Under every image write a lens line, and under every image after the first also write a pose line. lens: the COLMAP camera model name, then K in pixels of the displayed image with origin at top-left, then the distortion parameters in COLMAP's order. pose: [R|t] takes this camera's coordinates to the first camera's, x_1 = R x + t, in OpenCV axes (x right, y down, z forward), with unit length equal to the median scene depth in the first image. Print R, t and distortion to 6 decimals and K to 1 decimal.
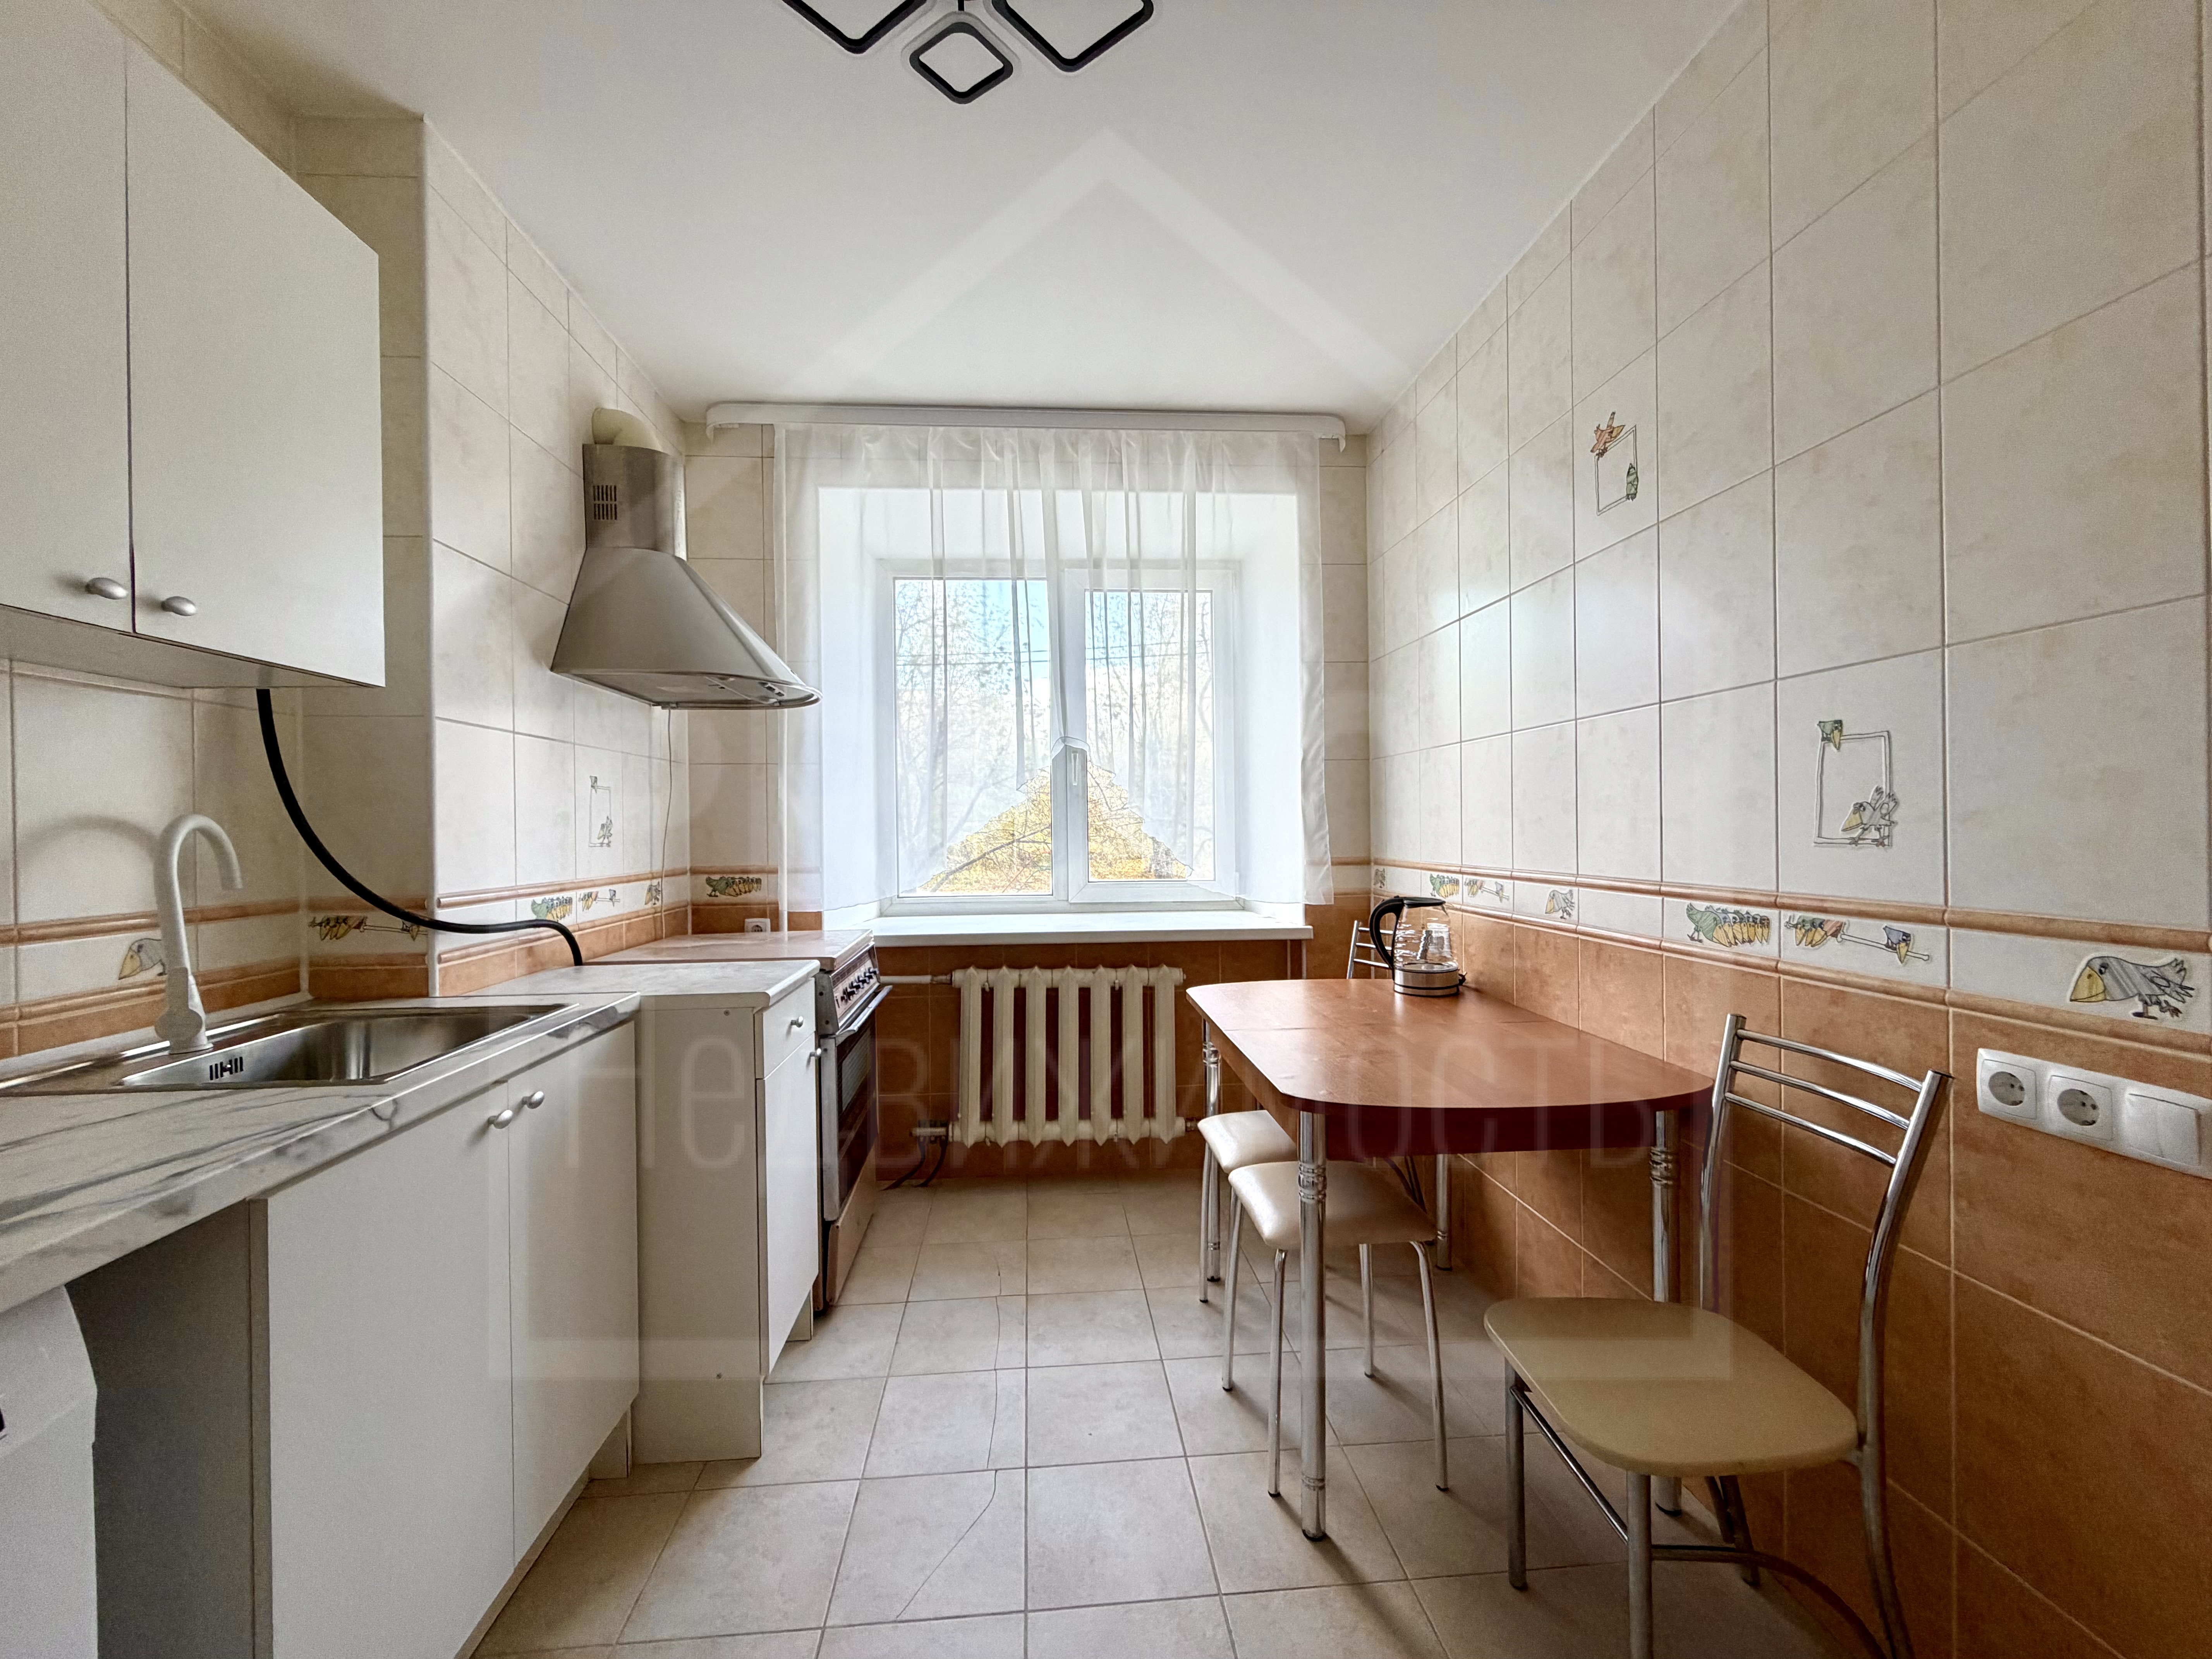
lens RADIAL K [[879.5, 0, 1097.9], [0, 879.5, 829.7], [0, 0, 1]] dist [-0.001091, 0.000345]
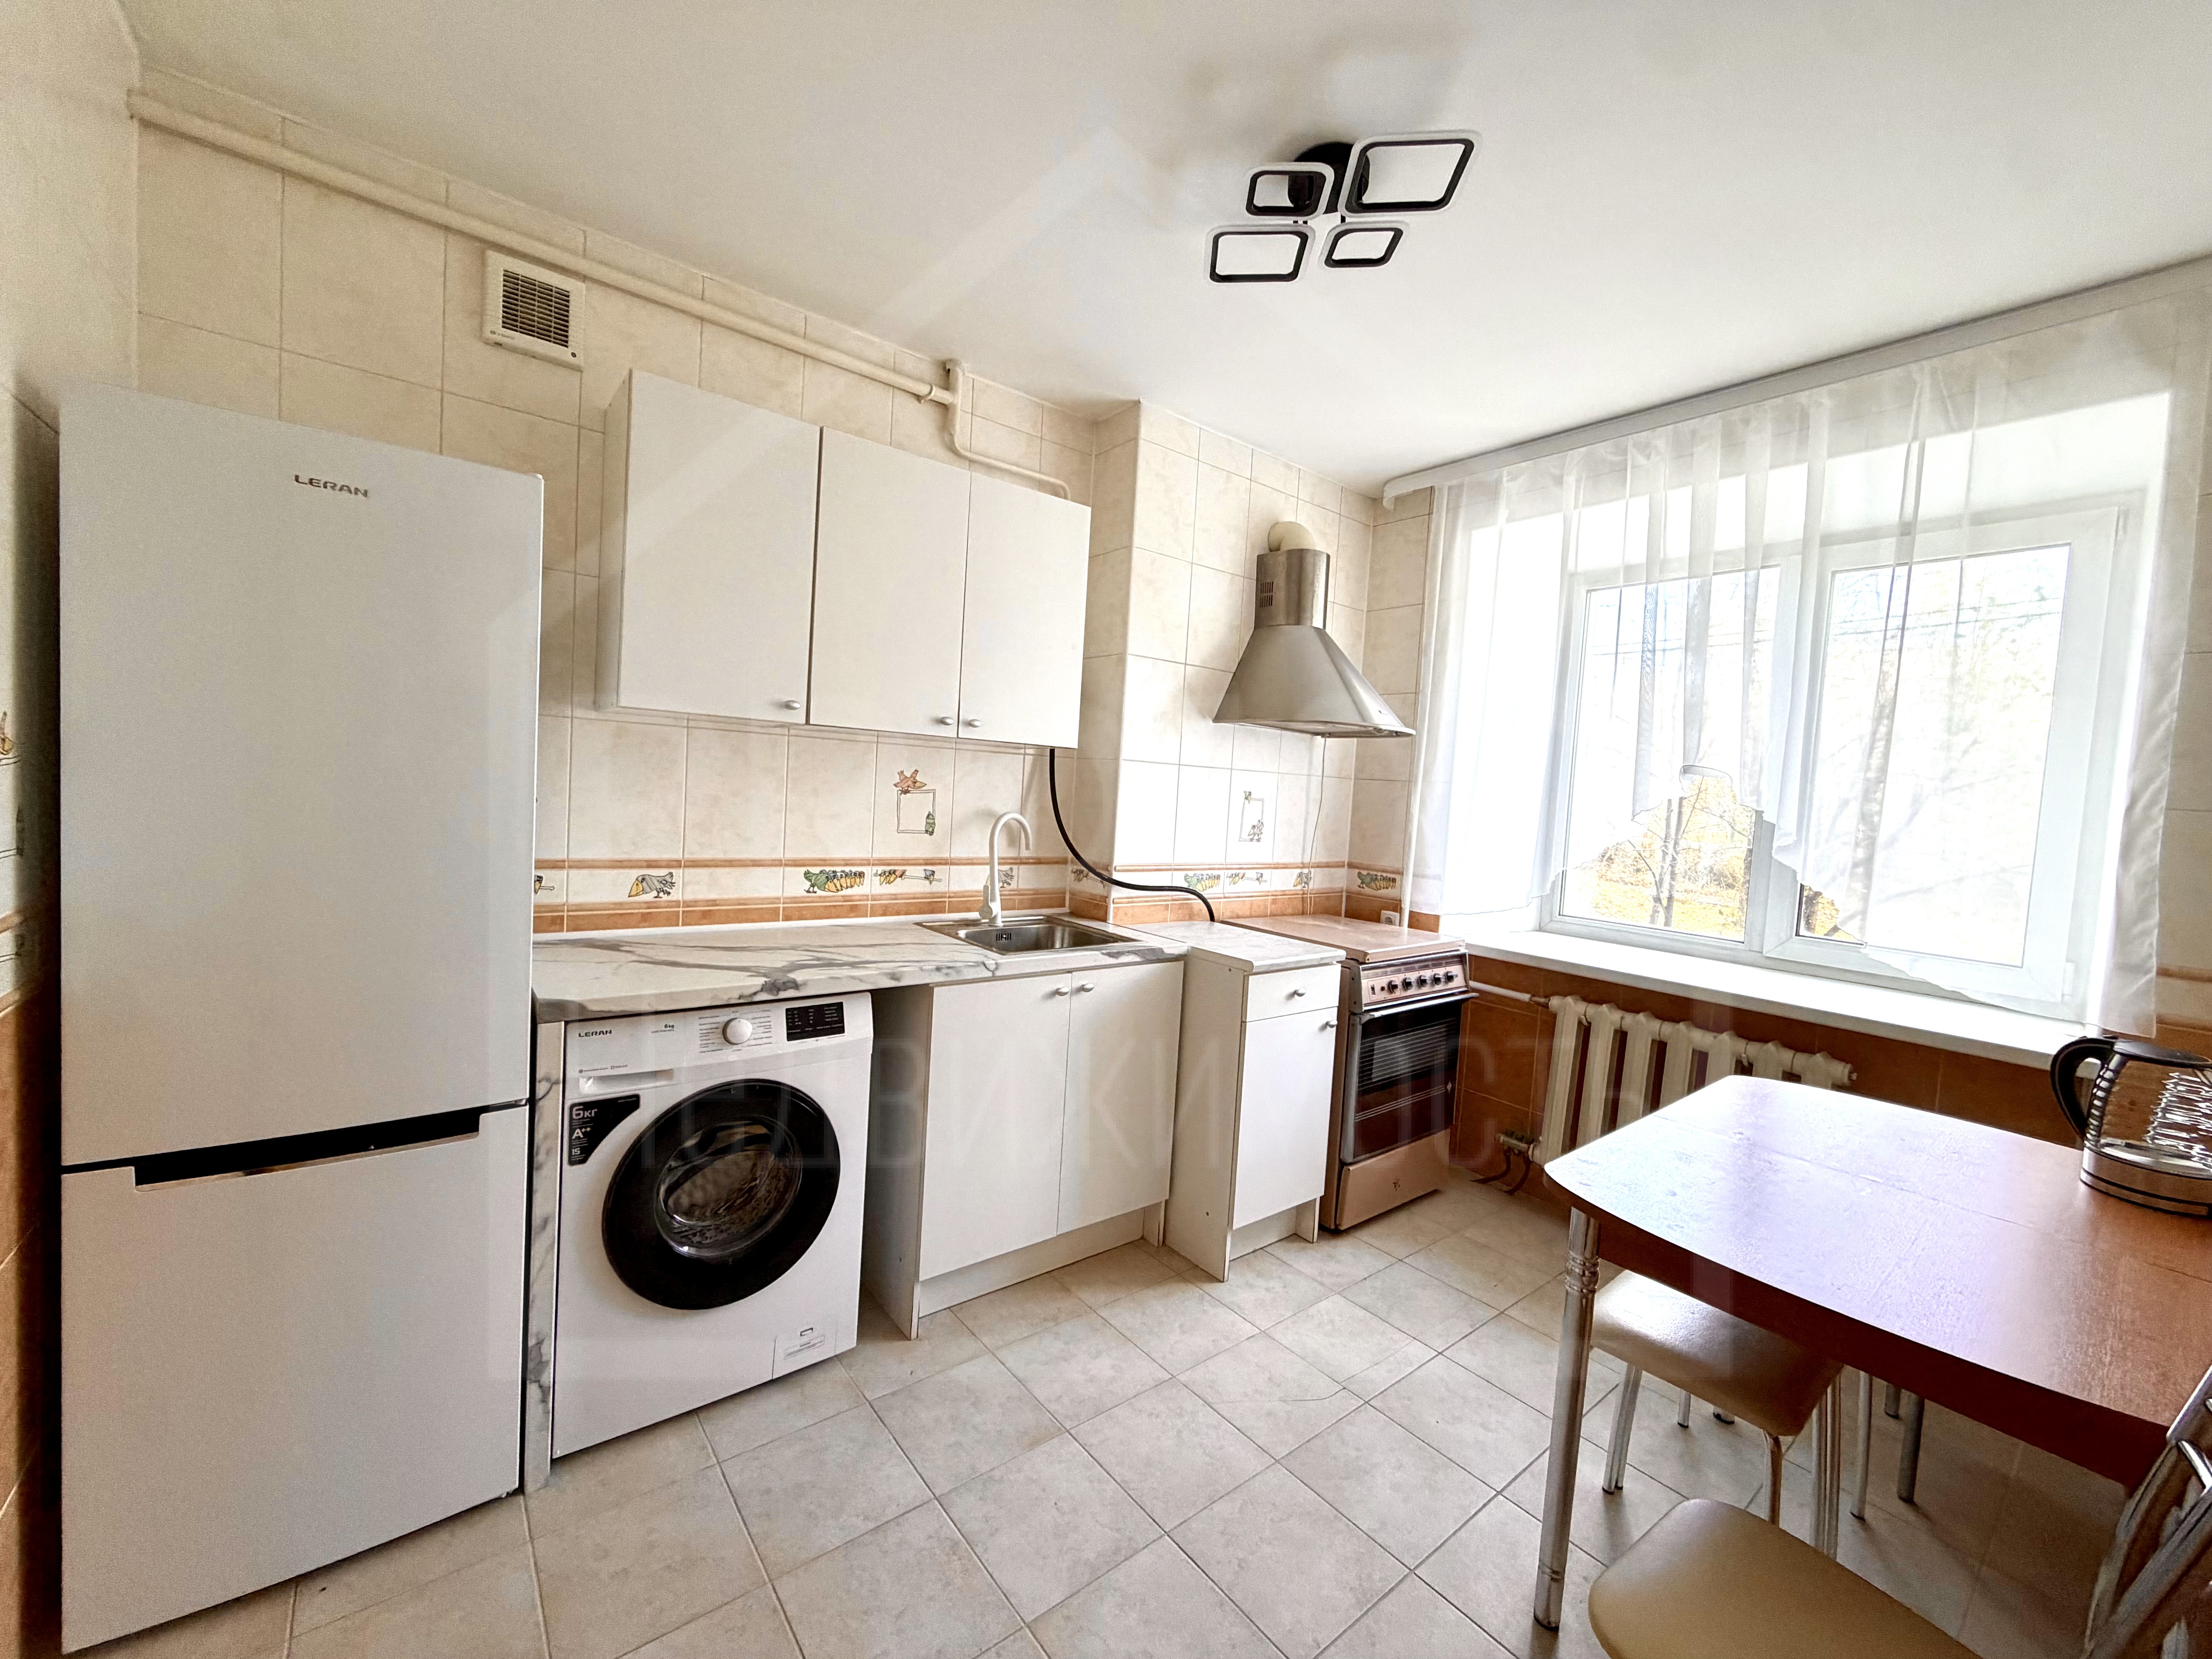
lens RADIAL K [[879.5, 0, 1097.1], [0, 879.5, 829.2], [0, 0, 1]] dist [-0.001091, 0.000345]
pose [[0.552853, 0.086832, -0.828743, 0.615284], [-0.067805, 0.995946, 0.059118, -0.088155], [0.830516, 0.023509, 0.556499, 0.018544]]
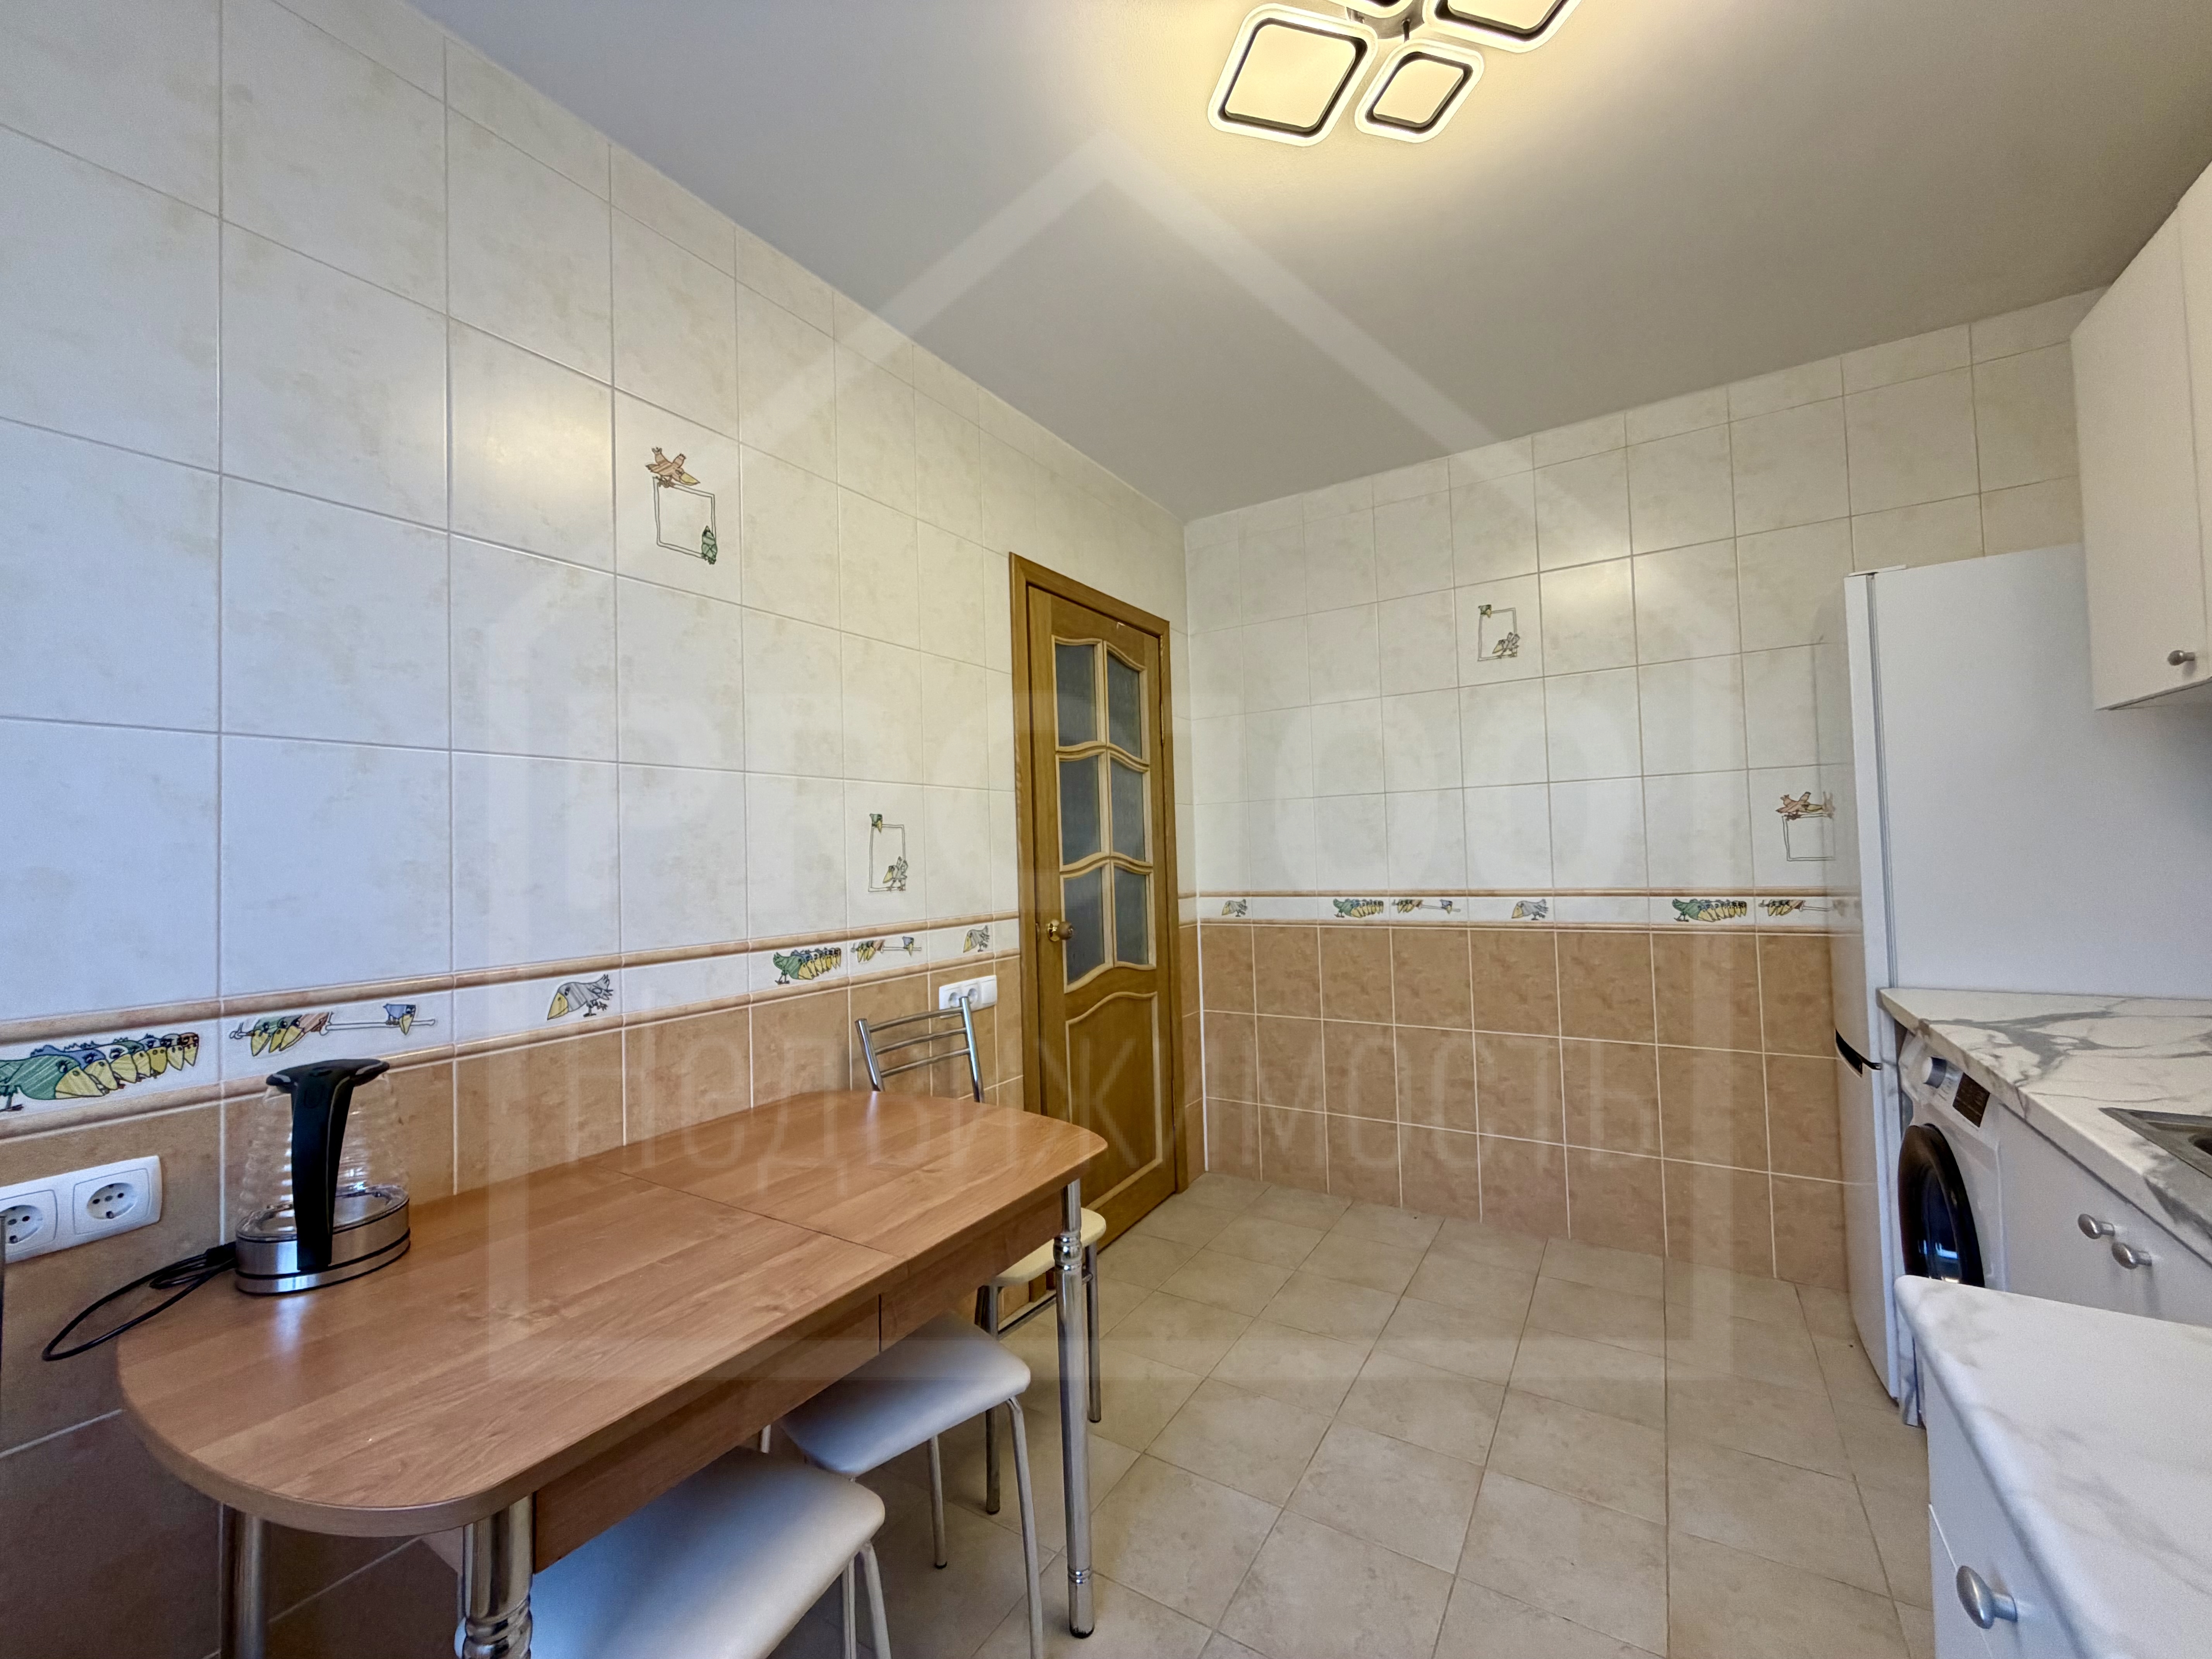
lens RADIAL K [[879.5, 0, 1095.7], [0, 879.5, 829.2], [0, 0, 1]] dist [-0.001091, 0.000345]
pose [[-0.795998, 0.053229, 0.602954, -0.331839], [0.040213, 0.998576, -0.035066, -0.018452], [-0.603961, -0.003666, -0.797005, 1.526934]]
